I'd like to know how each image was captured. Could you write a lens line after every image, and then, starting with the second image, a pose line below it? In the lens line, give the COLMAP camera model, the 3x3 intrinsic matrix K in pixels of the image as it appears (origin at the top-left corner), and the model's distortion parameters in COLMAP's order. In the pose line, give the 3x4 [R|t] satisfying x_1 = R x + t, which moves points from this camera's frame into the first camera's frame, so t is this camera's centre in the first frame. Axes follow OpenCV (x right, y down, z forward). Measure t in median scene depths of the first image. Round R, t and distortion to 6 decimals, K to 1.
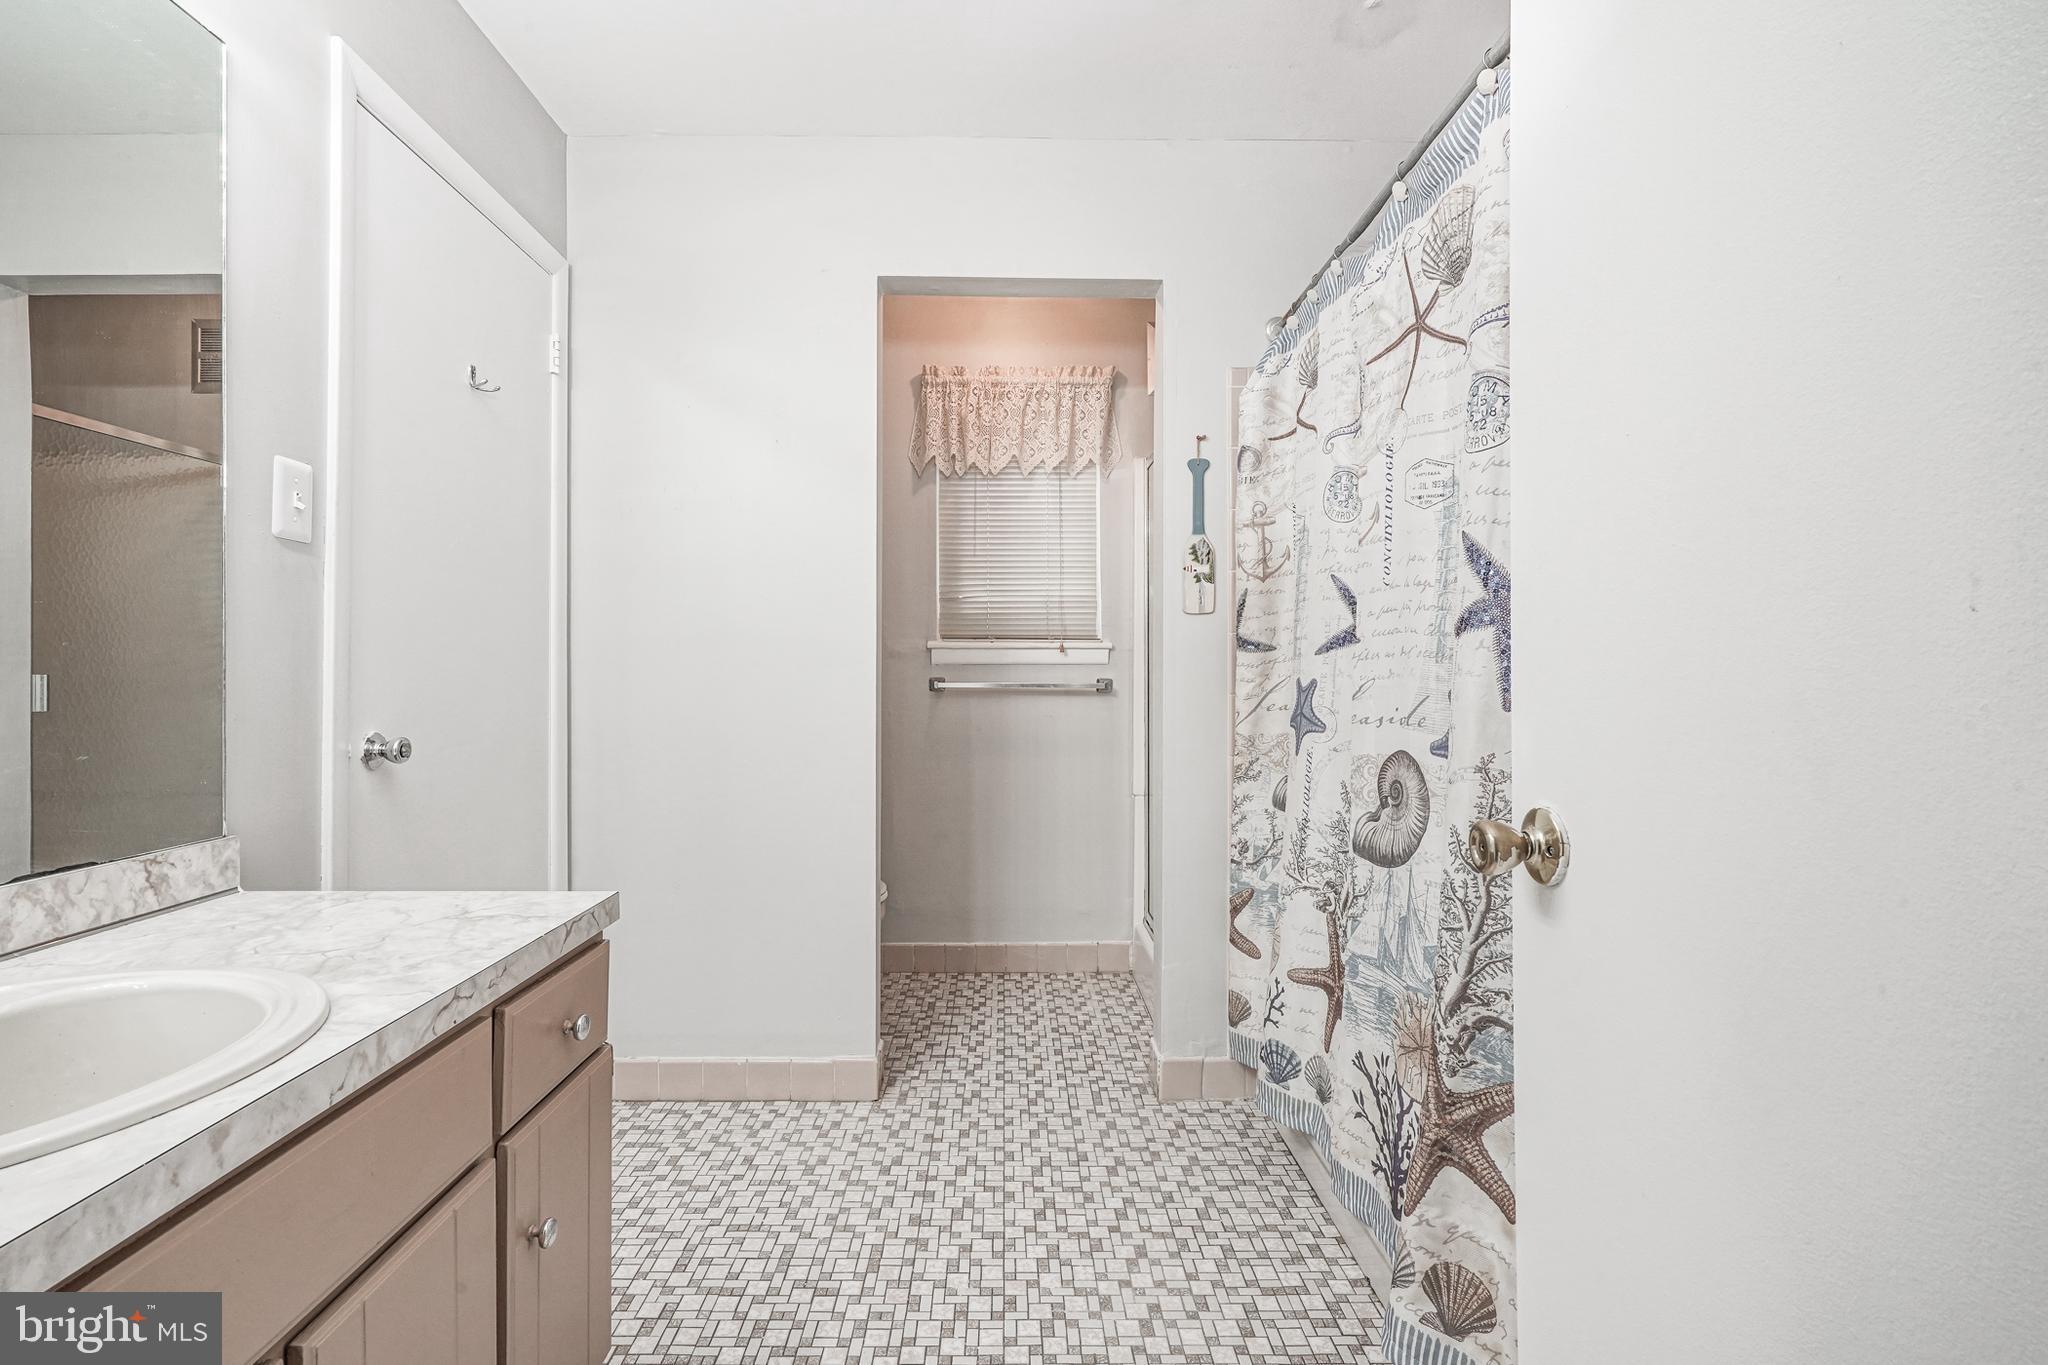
lens RADIAL K [[925.9, 0, 1014.4], [0, 925.9, 678.7], [0, 0, 1]] dist [-0.002013, 0.000697]
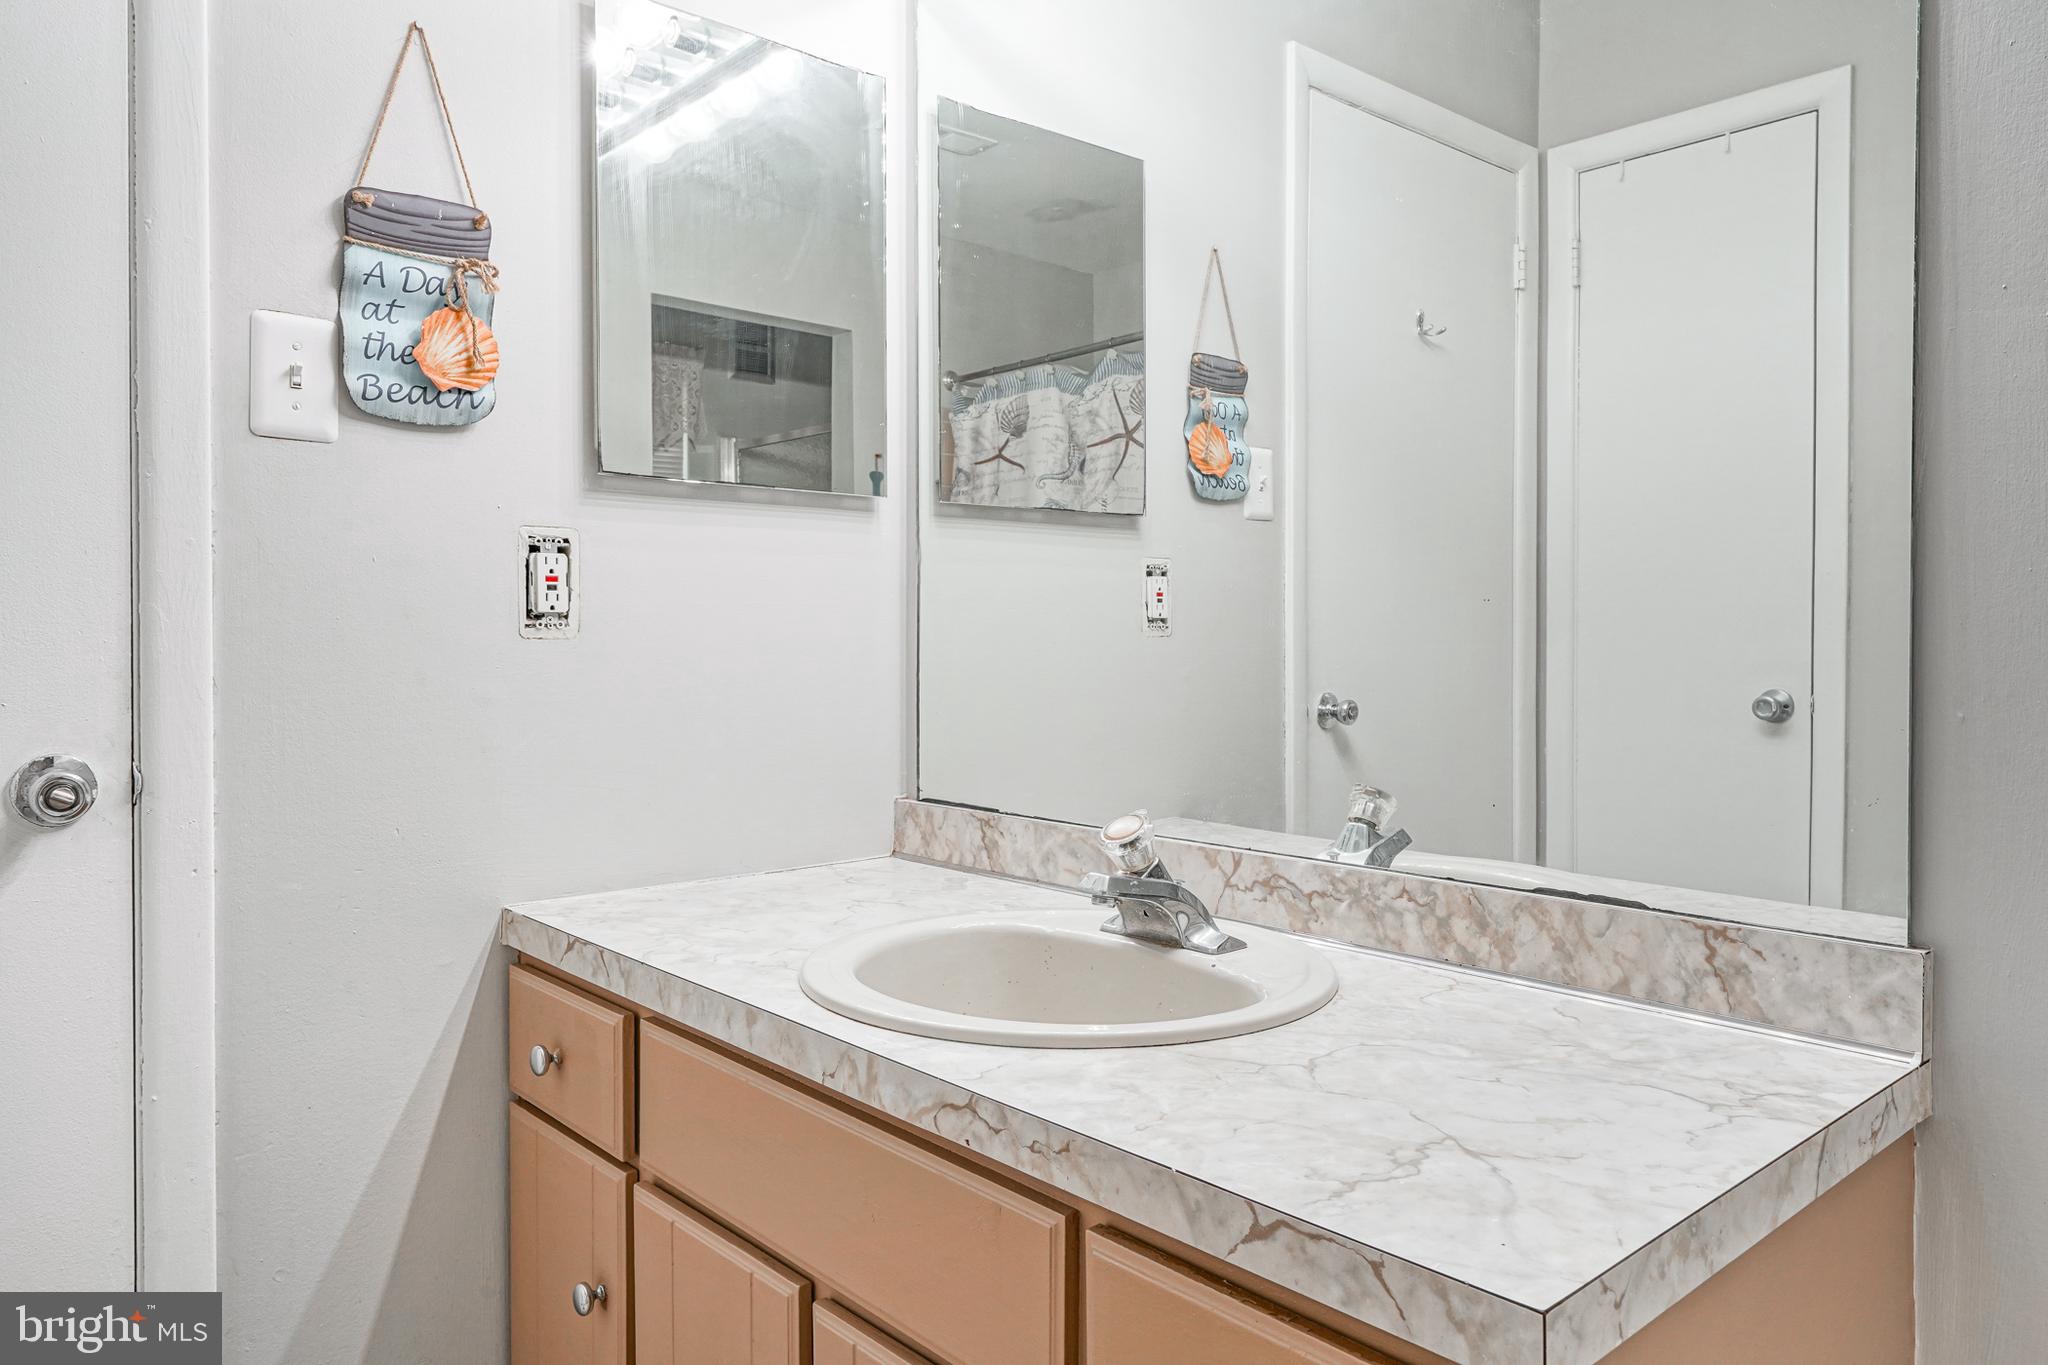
lens RADIAL K [[1316.0, 0, 1024.0], [0, 1316.0, 682.5], [0, 0, 1]] dist [0.228719, 0.000118]
pose [[-0.773392, 0.039096, -0.632721, 0.004262], [0.027468, 0.999226, 0.028167, -0.008834], [0.633332, 0.004405, -0.773867, 1.774595]]
